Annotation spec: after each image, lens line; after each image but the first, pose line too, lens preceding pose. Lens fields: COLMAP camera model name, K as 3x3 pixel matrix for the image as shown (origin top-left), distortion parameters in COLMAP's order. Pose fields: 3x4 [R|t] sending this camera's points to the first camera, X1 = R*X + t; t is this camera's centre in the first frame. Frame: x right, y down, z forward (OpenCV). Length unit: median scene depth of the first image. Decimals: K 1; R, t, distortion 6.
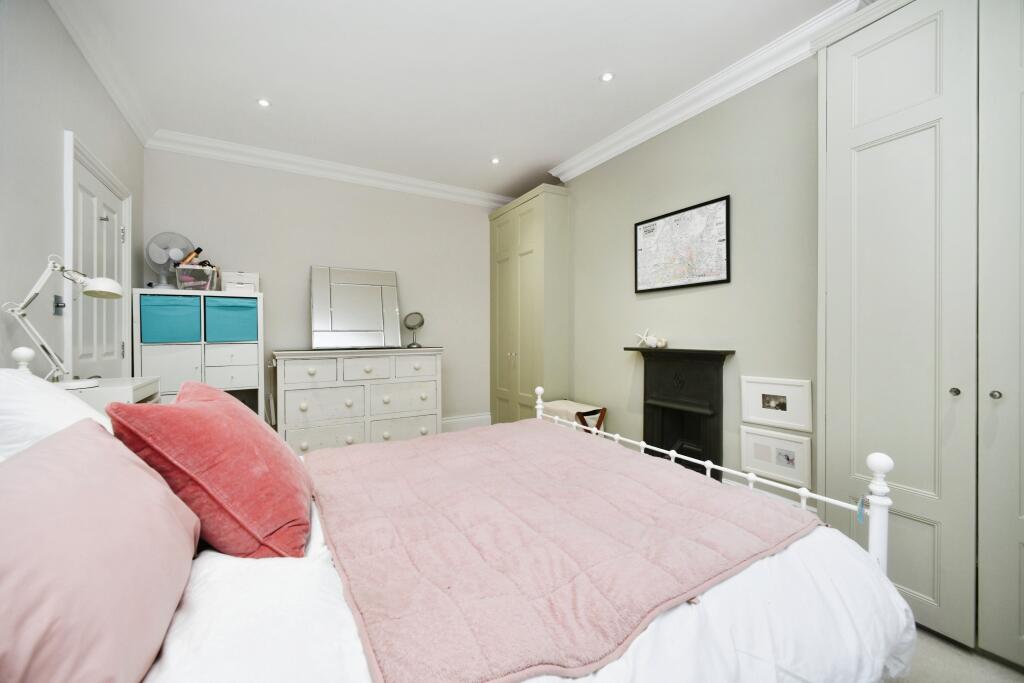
lens RADIAL K [[413.0, 0, 514.0], [0, 413.0, 345.9], [0, 0, 1]] dist [0.002193, 0.000046]
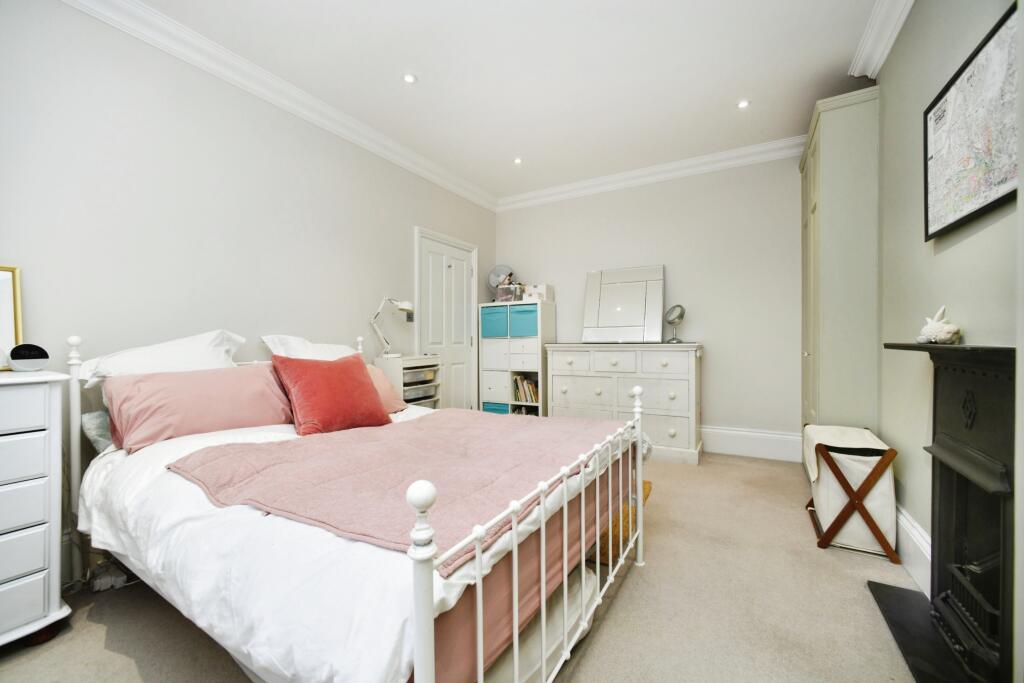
lens RADIAL K [[414.9, 0, 496.2], [0, 414.9, 345.8], [0, 0, 1]] dist [0.000590, -0.000343]
pose [[0.469833, 0.015012, -0.882628, 0.509806], [-0.014737, 0.999849, 0.009161, 0.009991], [0.882632, 0.008703, 0.469984, 0.261550]]
